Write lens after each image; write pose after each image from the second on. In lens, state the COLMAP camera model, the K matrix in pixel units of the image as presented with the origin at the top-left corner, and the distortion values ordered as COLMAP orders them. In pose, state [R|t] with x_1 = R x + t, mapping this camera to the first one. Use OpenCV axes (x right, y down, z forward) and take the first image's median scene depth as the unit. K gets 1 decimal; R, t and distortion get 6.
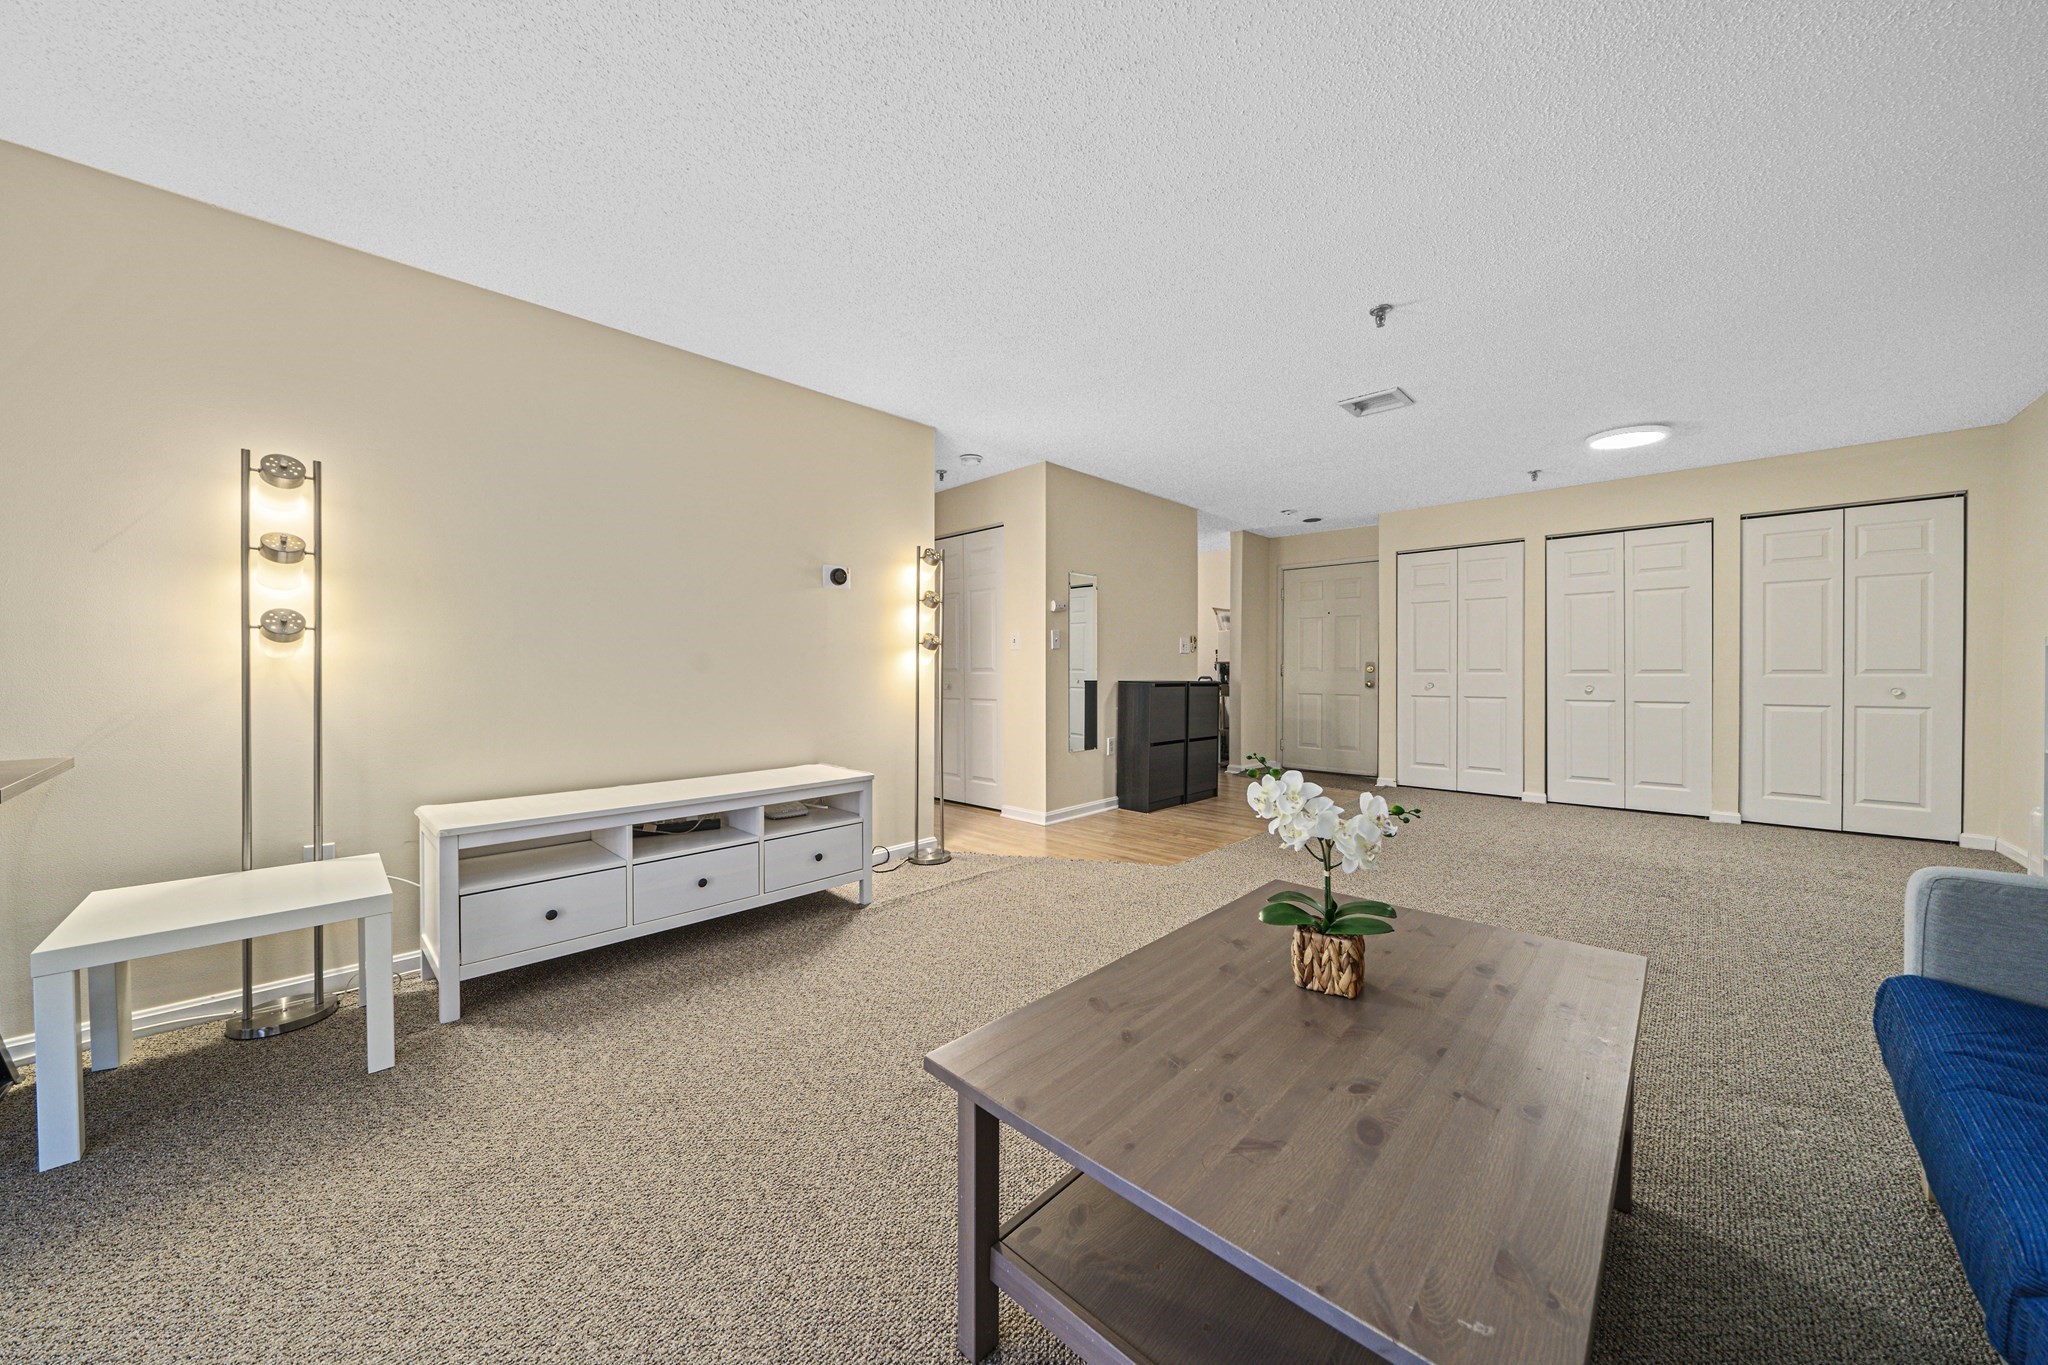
lens RADIAL K [[710.9, 0, 1020.5], [0, 710.9, 679.2], [0, 0, 1]] dist [-0.001202, -0.000085]
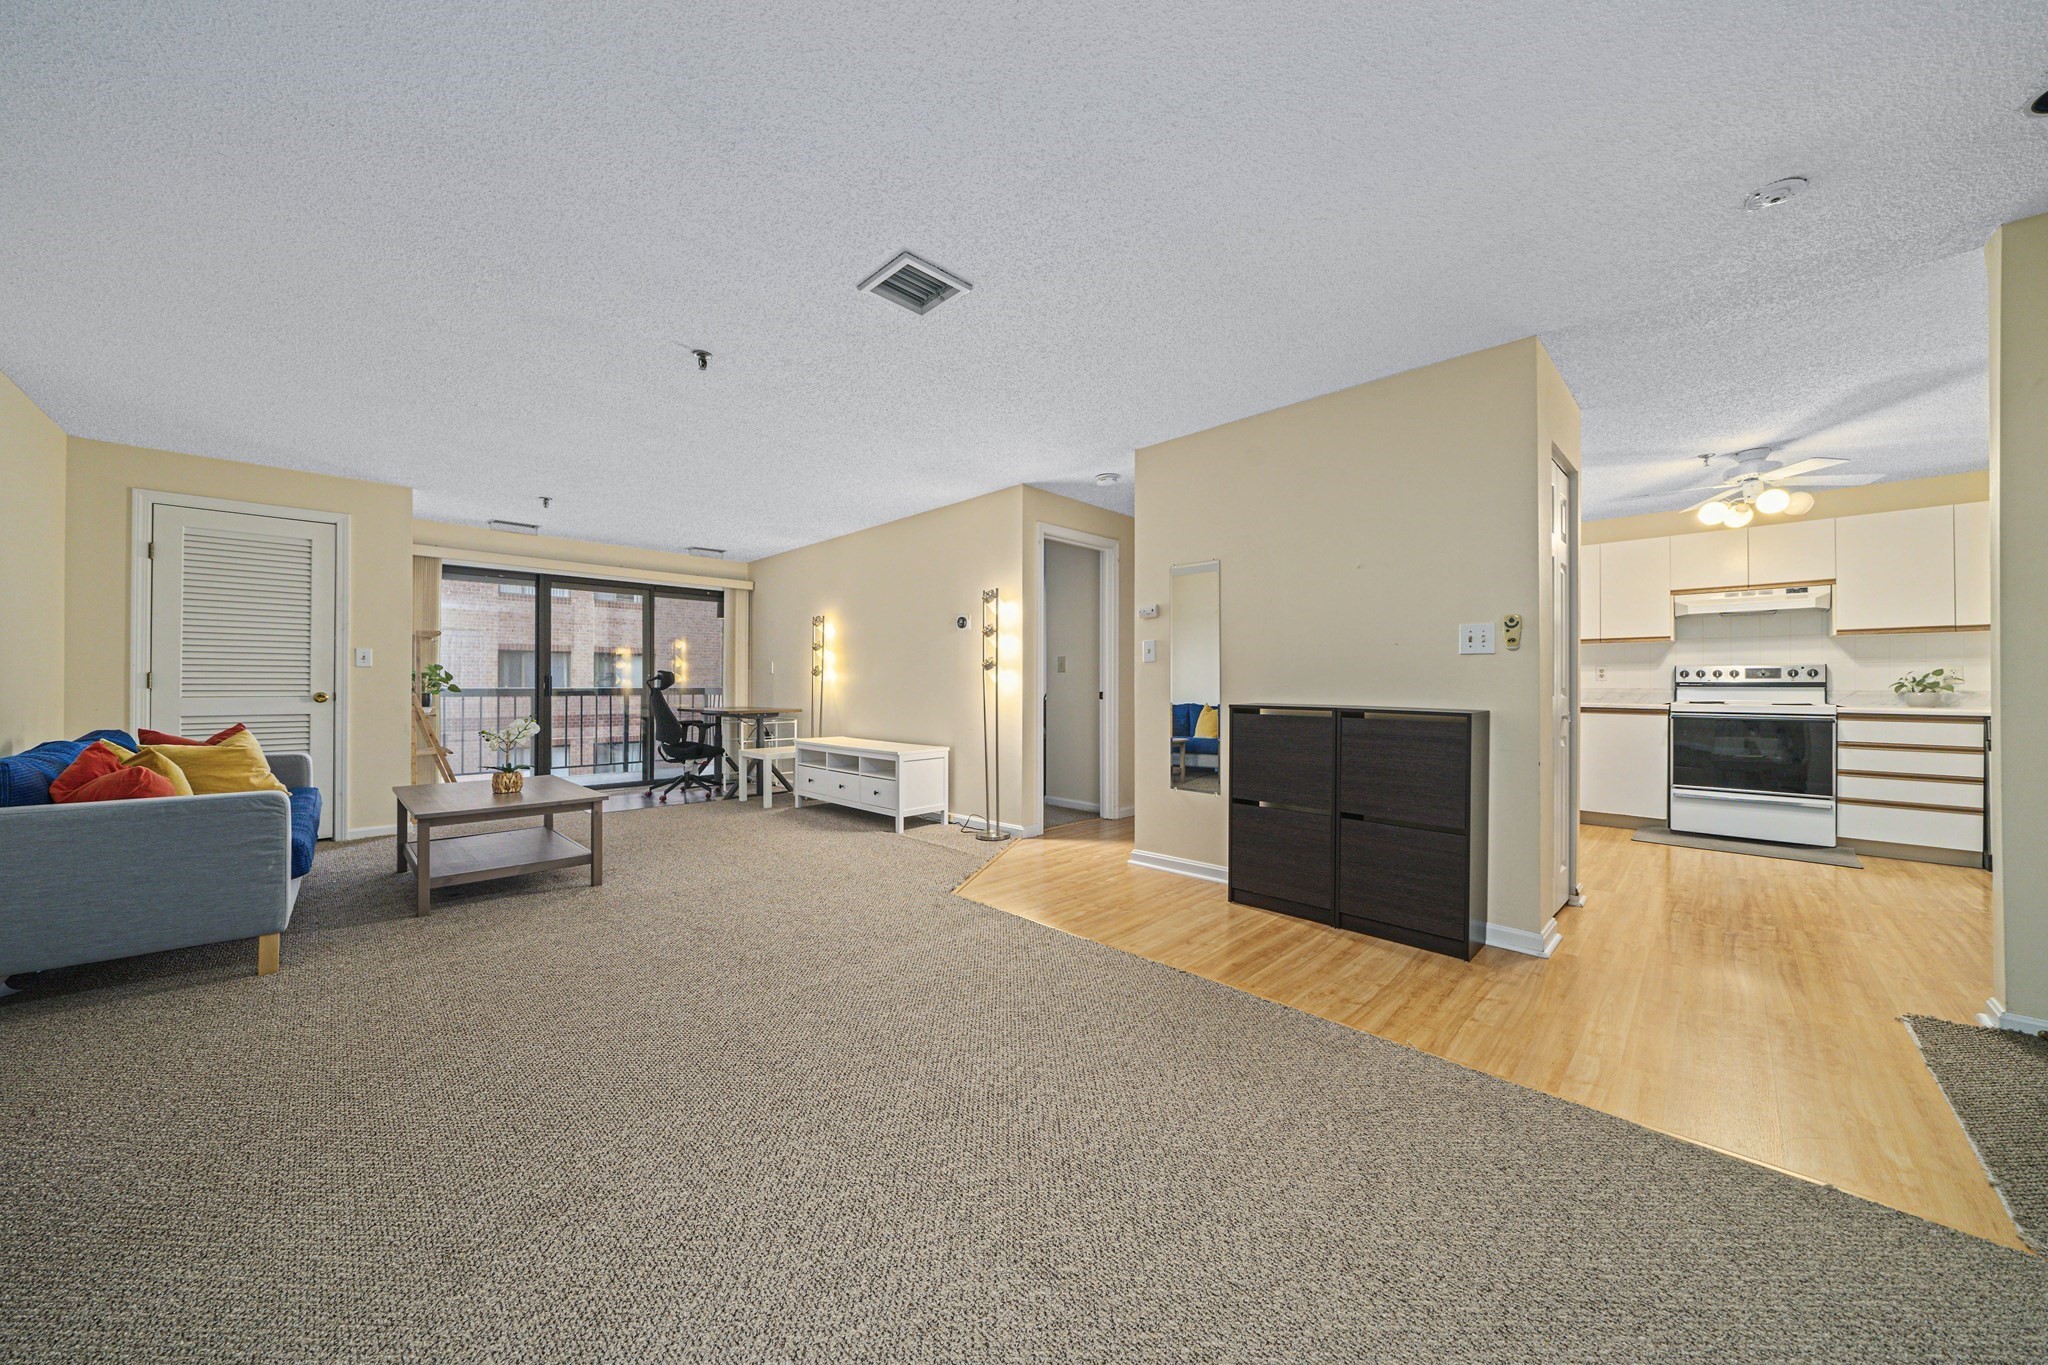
lens RADIAL K [[709.9, 0, 1024.0], [0, 709.9, 682.5], [0, 0, 1]] dist [0.000266, -0.000061]
pose [[-0.017974, -0.000219, -0.999838, 1.187880], [-0.013154, 0.999913, 0.000017, -0.021432], [0.999752, 0.013153, -0.017975, 1.141564]]
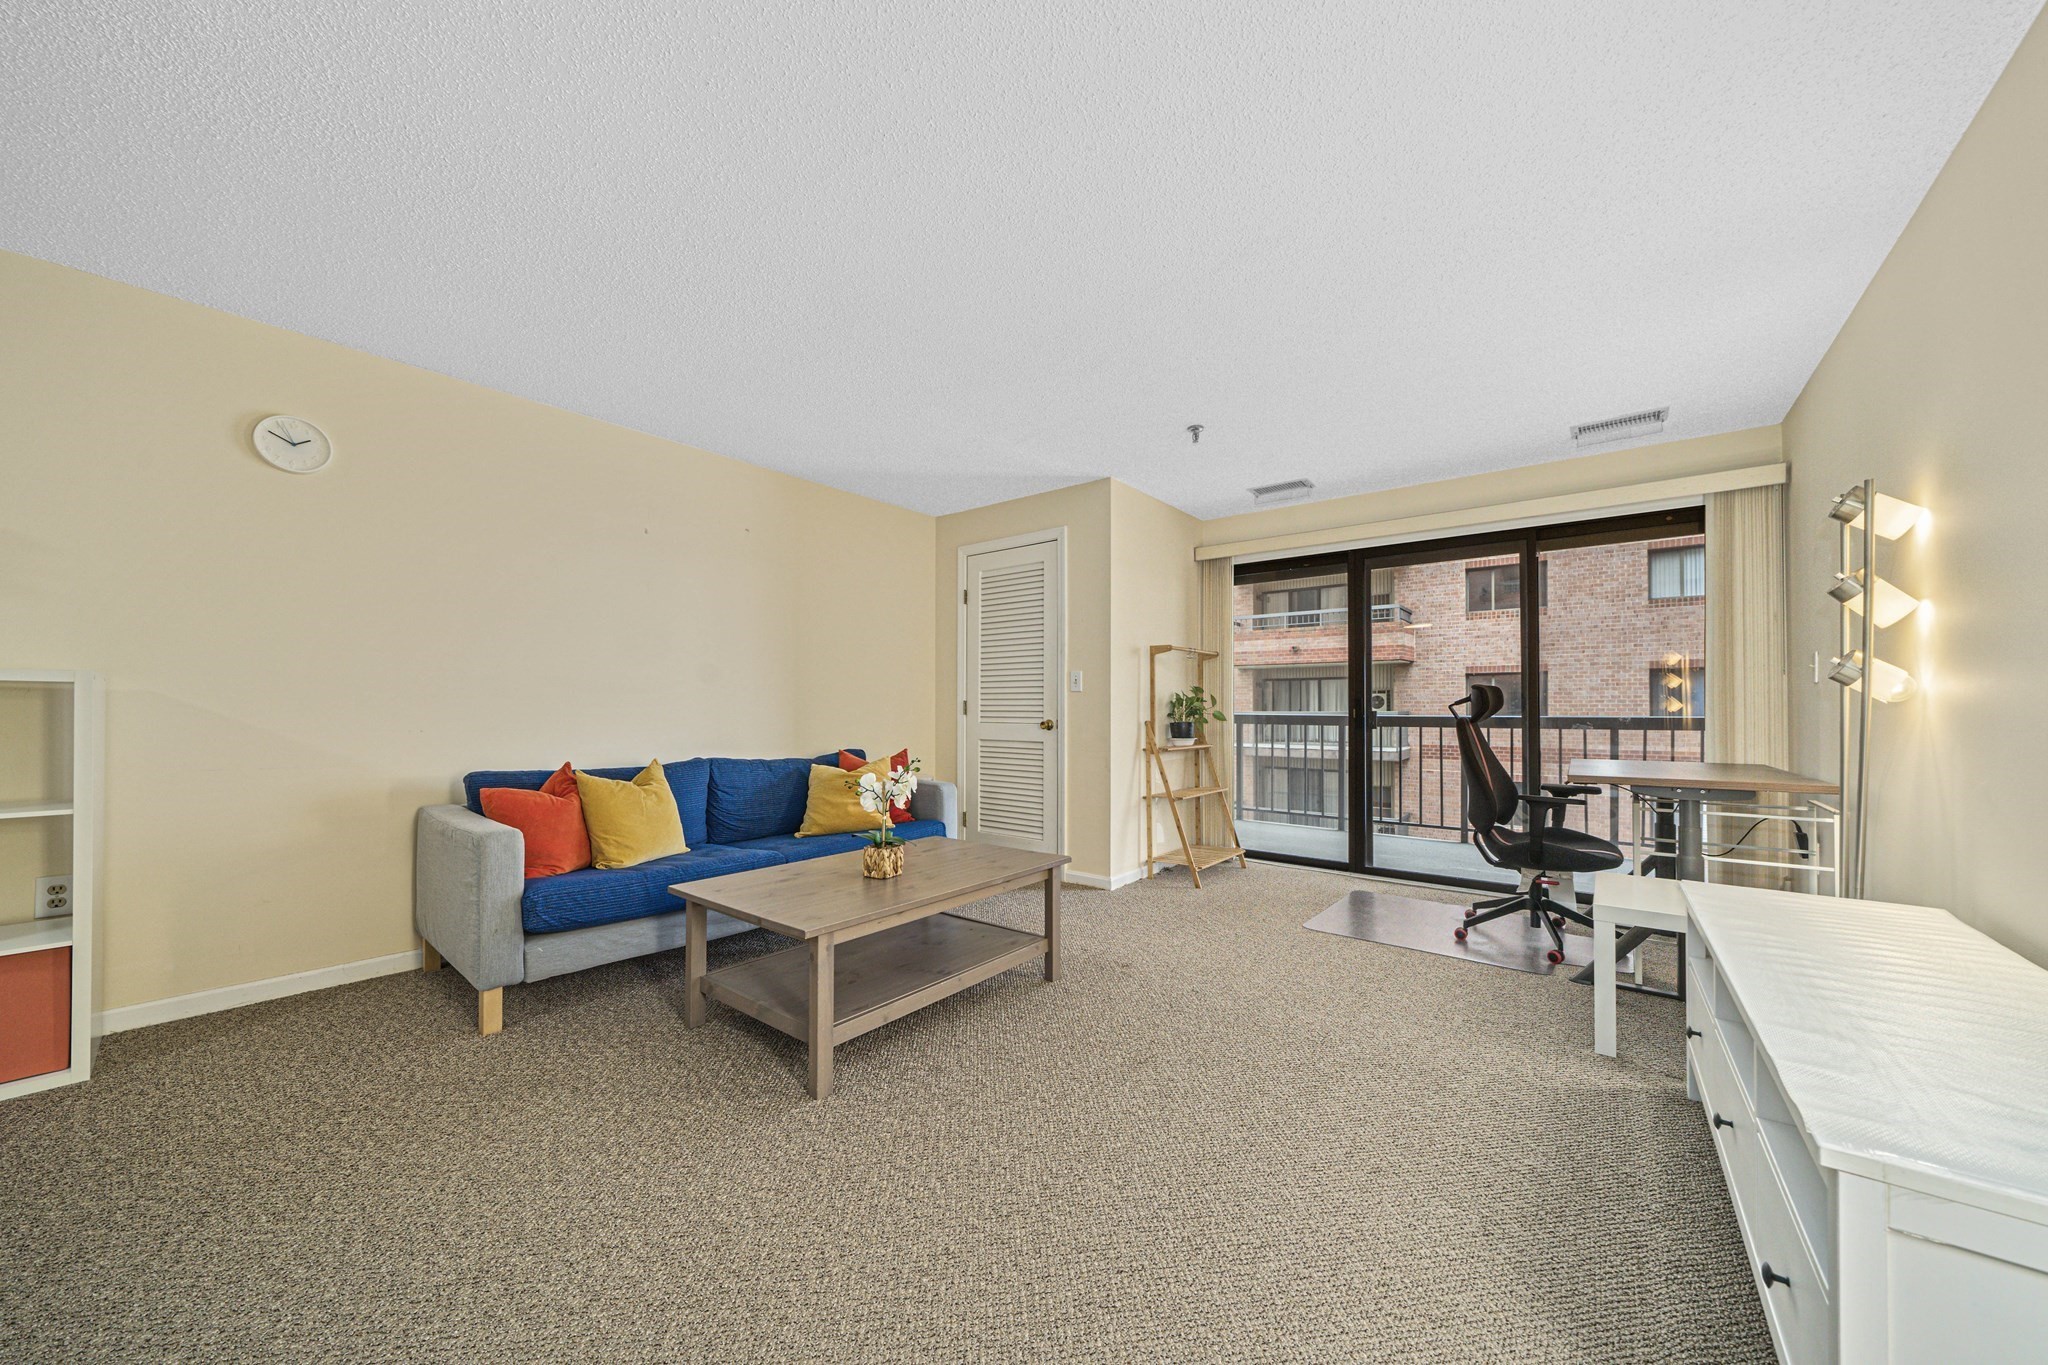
lens RADIAL K [[703.4, 0, 1039.5], [0, 703.4, 700.7], [0, 0, 1]] dist [-0.000703, -0.000123]
pose [[-0.994927, 0.000394, -0.100603, 0.111196], [0.000421, 1.000000, -0.000244, -0.019146], [0.100602, -0.000285, -0.994927, 1.053608]]
